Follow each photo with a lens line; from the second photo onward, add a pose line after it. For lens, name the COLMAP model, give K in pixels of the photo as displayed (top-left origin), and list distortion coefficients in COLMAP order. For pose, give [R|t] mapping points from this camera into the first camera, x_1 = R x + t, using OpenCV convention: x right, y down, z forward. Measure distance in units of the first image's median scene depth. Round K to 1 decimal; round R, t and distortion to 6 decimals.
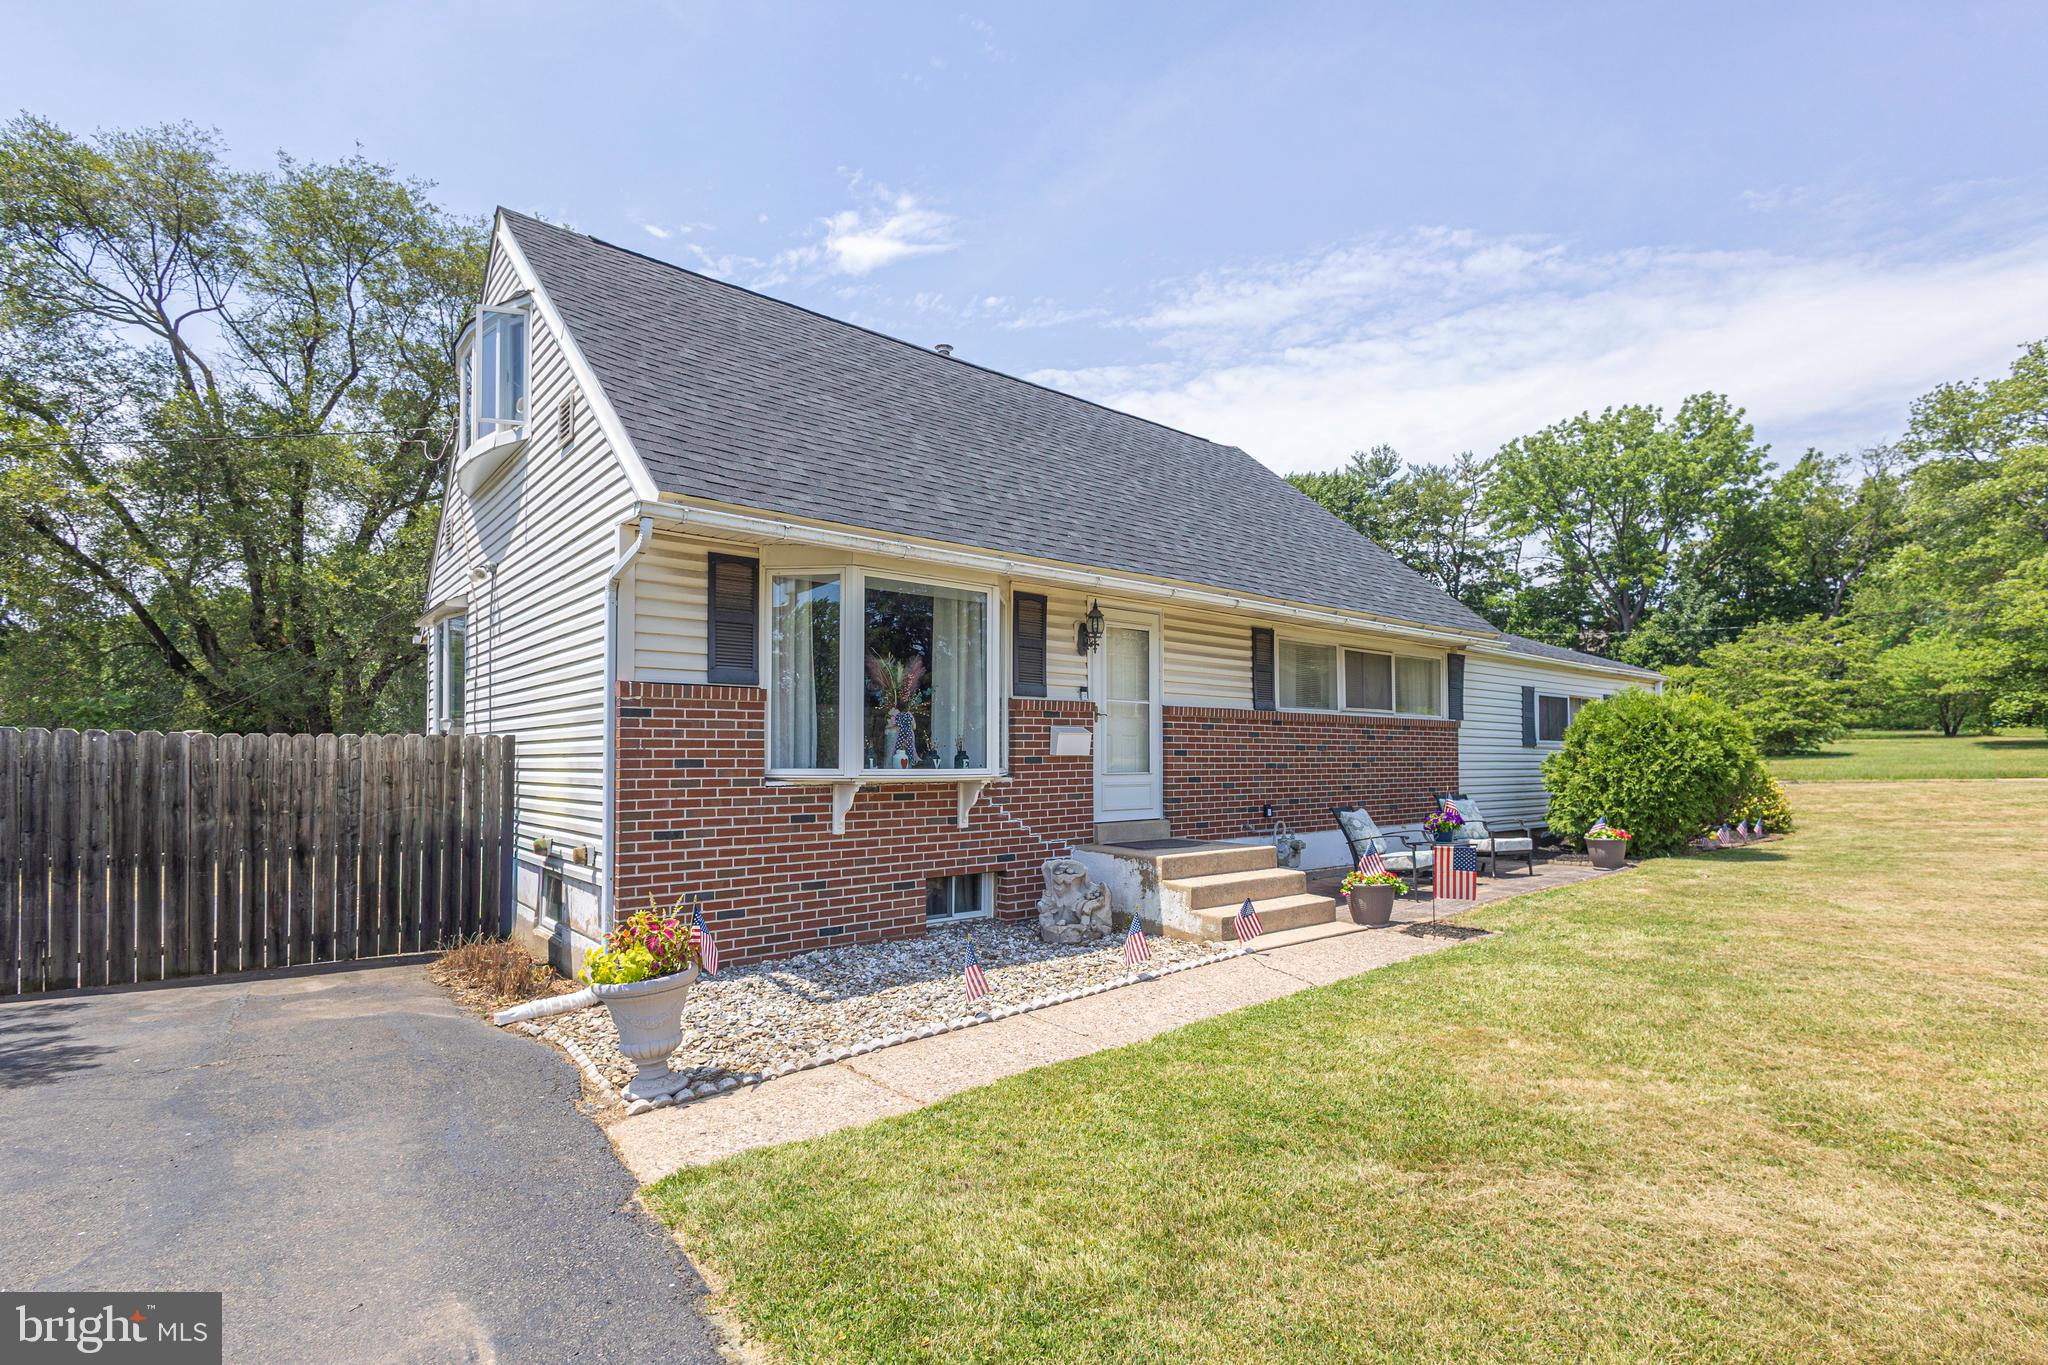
lens RADIAL K [[960.9, 0, 1010.7], [0, 960.9, 768.1], [0, 0, 1]] dist [0.013126, -0.001249]
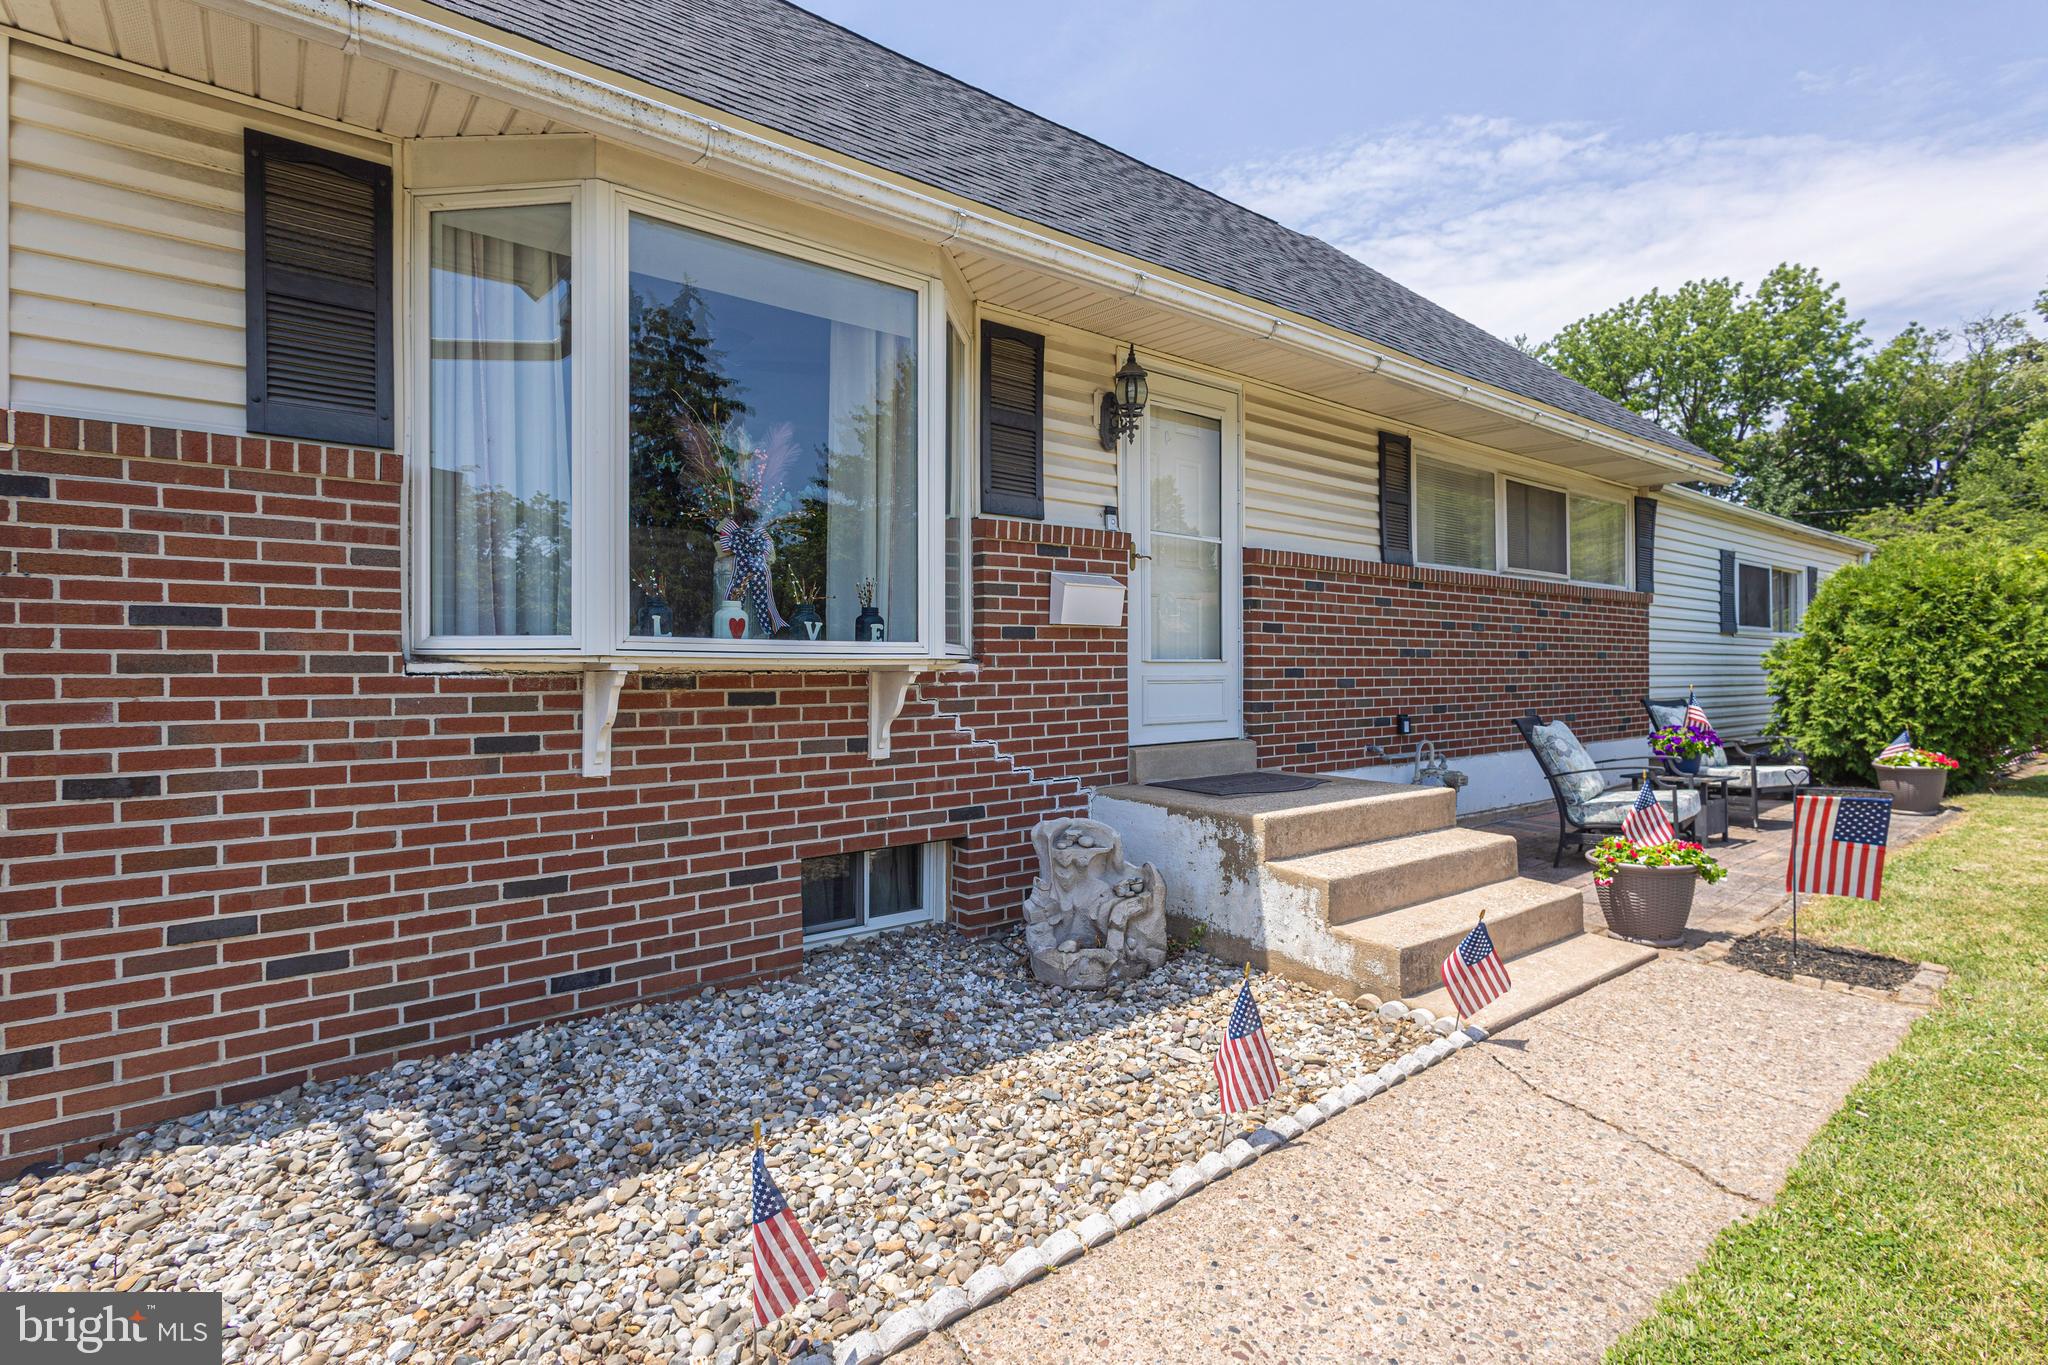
lens RADIAL K [[960.9, 0, 1021.6], [0, 960.9, 673.8], [0, 0, 1]] dist [0.013126, -0.001249]
pose [[0.999932, -0.000913, -0.011626, 0.028347], [0.000849, 0.999984, -0.005556, 0.016301], [0.011631, 0.005546, 0.999917, 0.409618]]
